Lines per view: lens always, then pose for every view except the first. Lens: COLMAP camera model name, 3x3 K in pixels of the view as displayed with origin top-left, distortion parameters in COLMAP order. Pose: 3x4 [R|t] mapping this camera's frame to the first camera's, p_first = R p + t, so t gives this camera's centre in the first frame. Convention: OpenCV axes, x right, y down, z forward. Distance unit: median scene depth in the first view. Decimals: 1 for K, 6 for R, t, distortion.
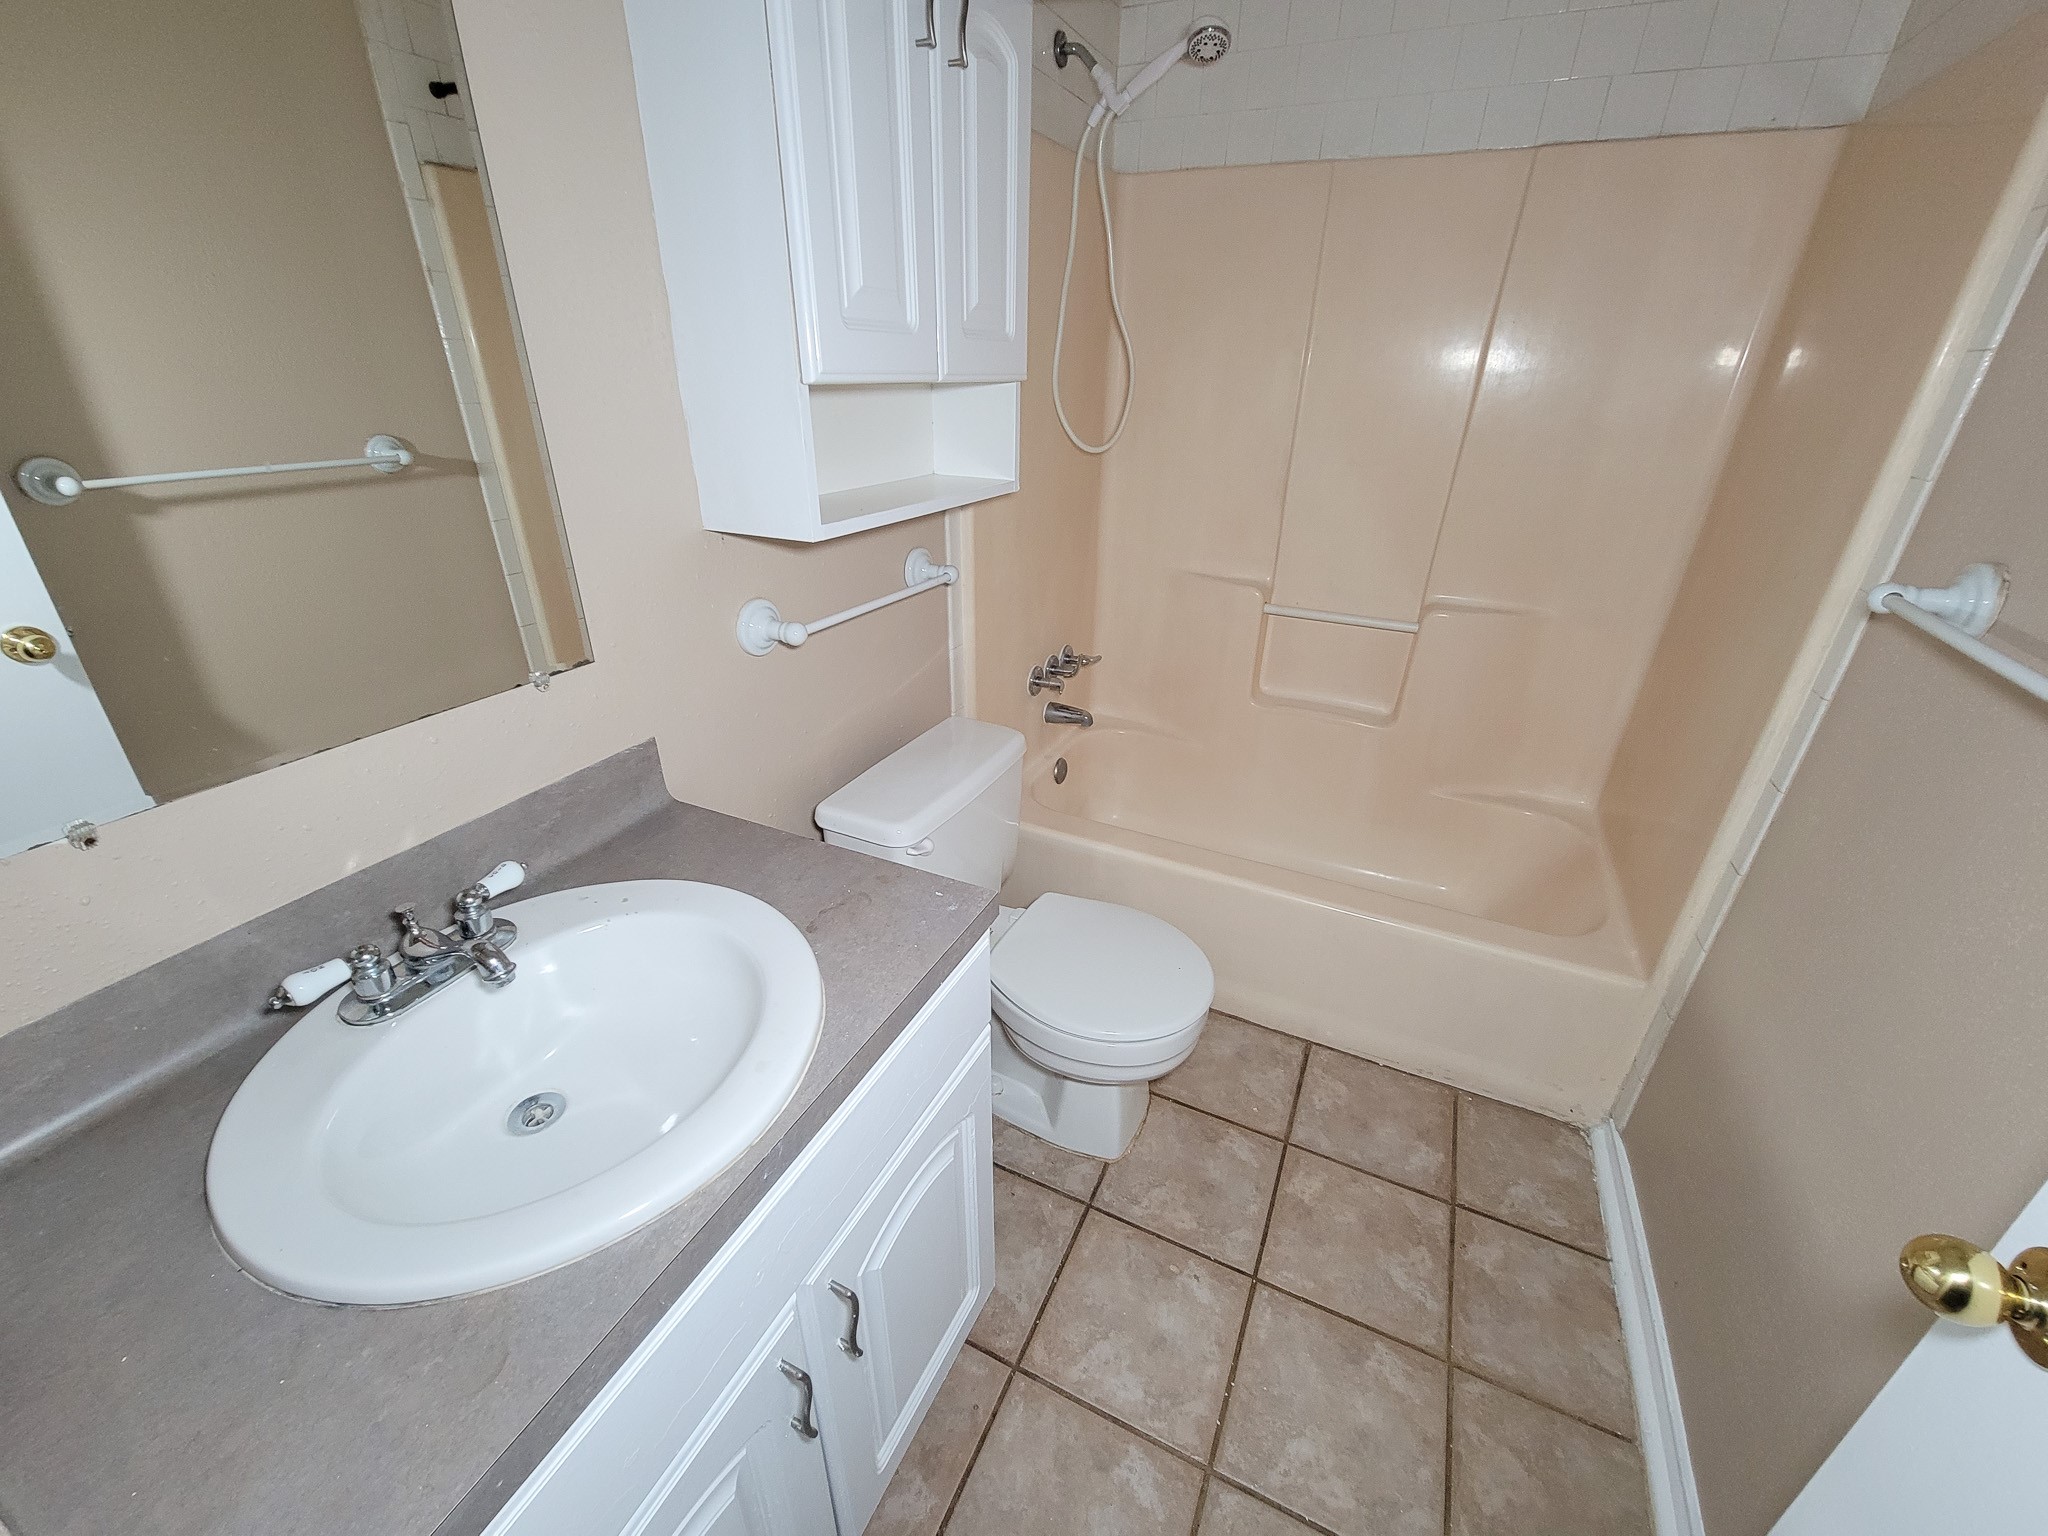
lens RADIAL K [[844.1, 0, 1028.1], [0, 844.1, 771.4], [0, 0, 1]] dist [-0.000114, -0.000819]
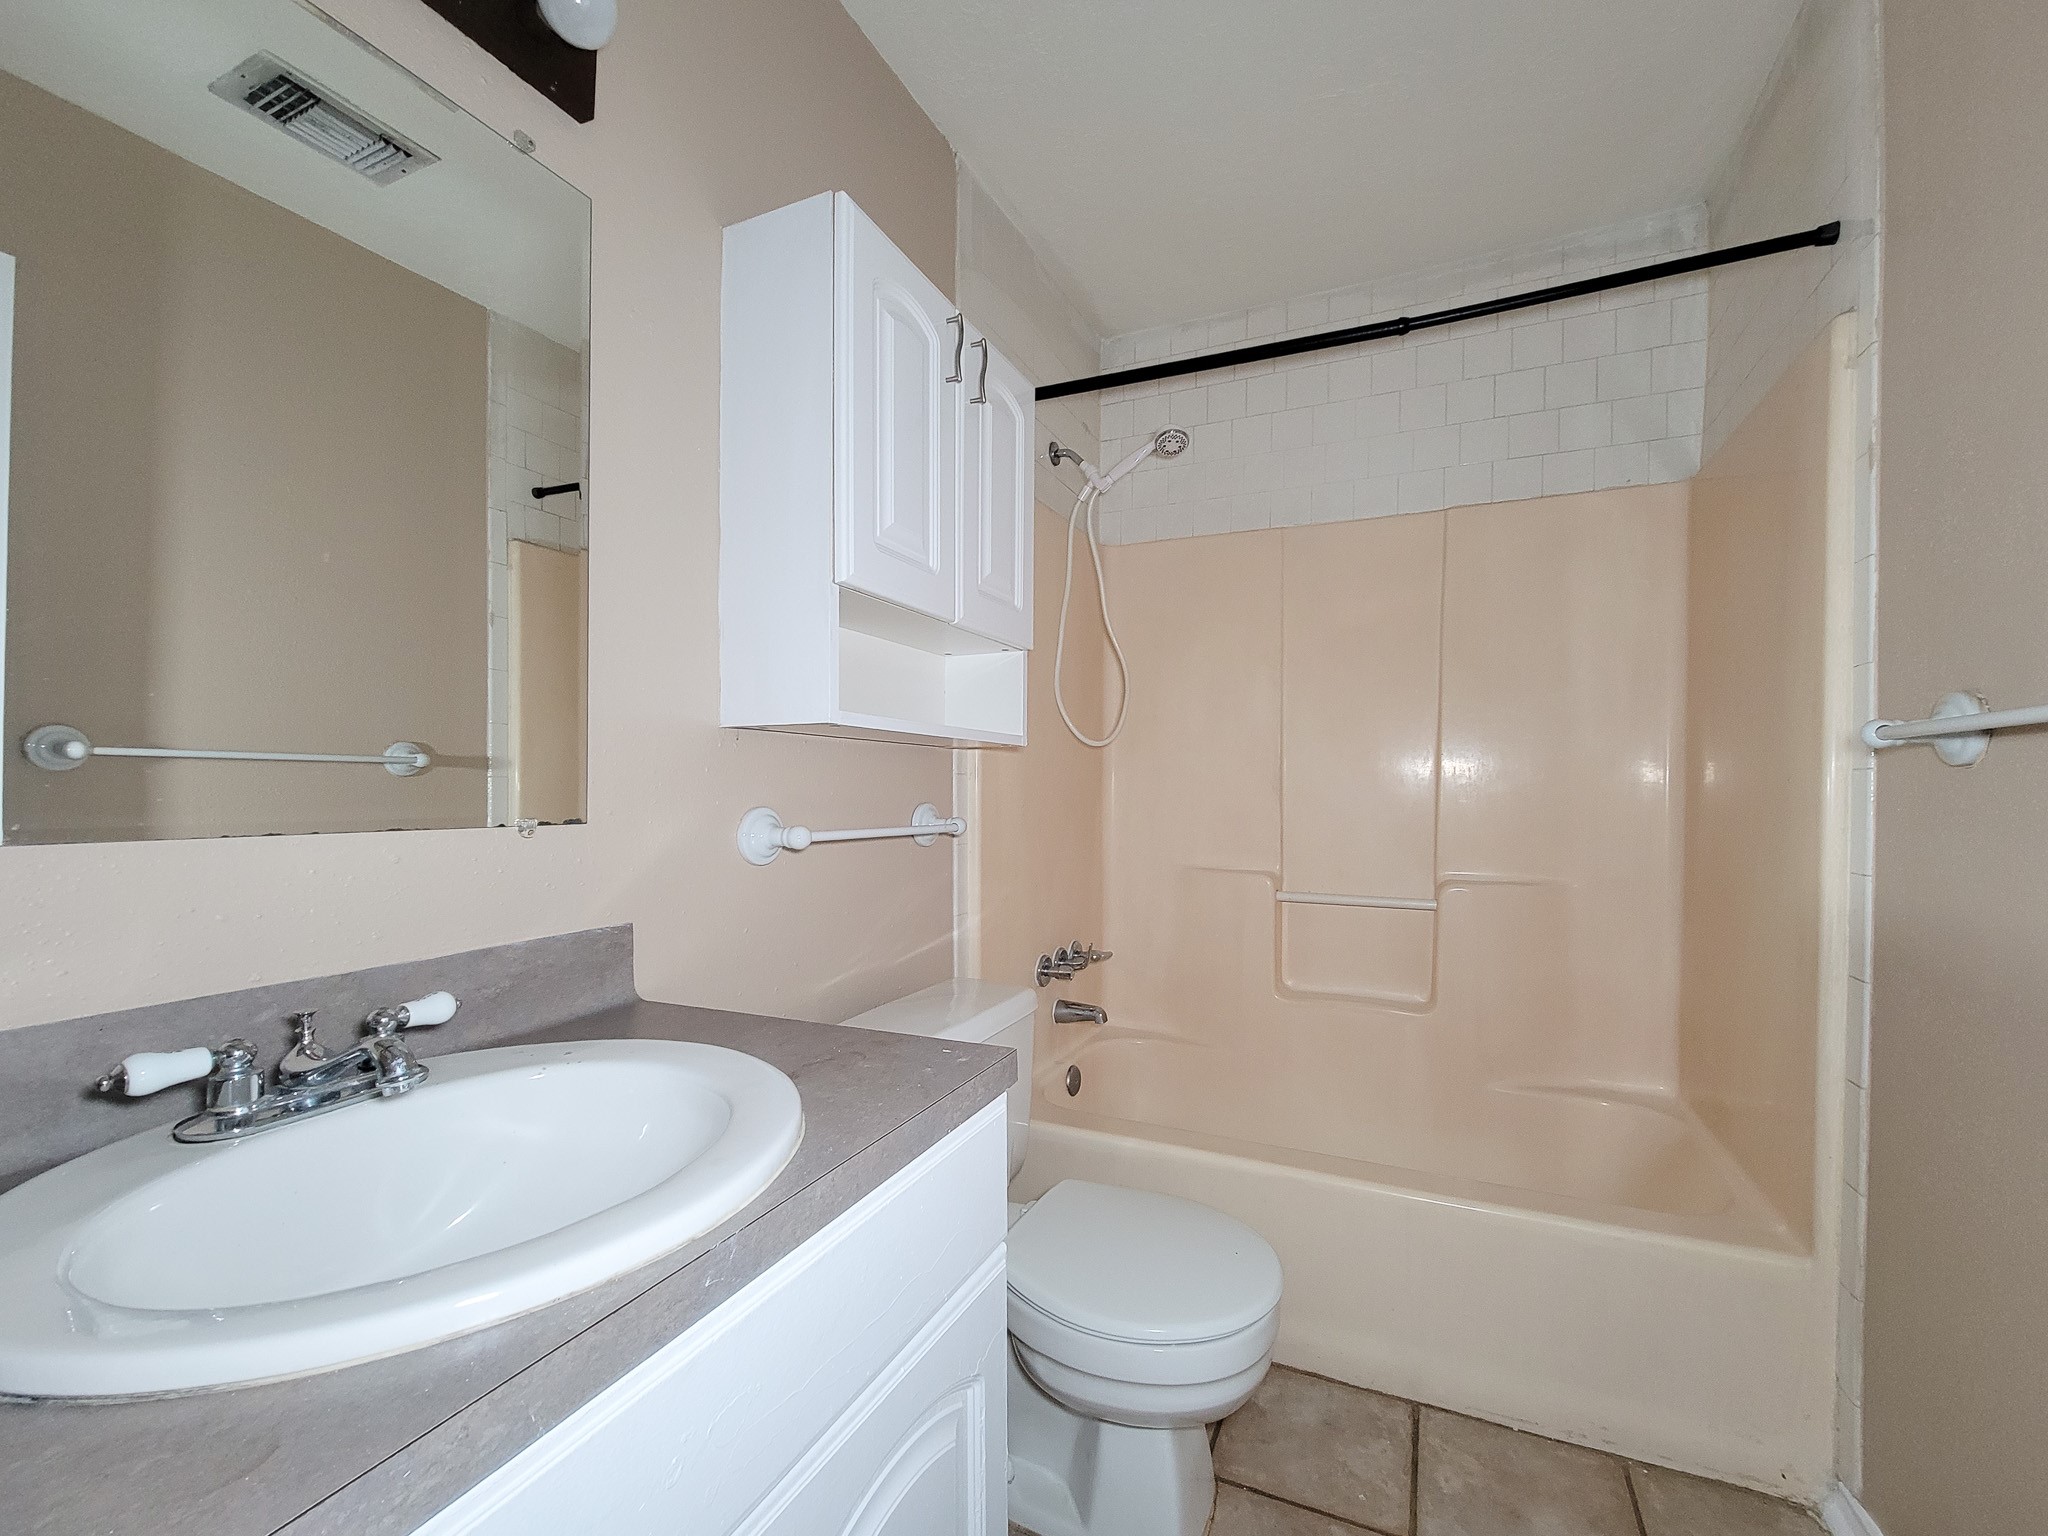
lens RADIAL K [[874.6, 0, 1051.0], [0, 874.6, 767.8], [0, 0, 1]] dist [0.002941, -0.003188]
pose [[0.999433, -0.010670, 0.031940, -0.014635], [0.023817, 0.894500, -0.446433, 0.160632], [-0.023806, 0.446941, 0.894247, 0.050142]]
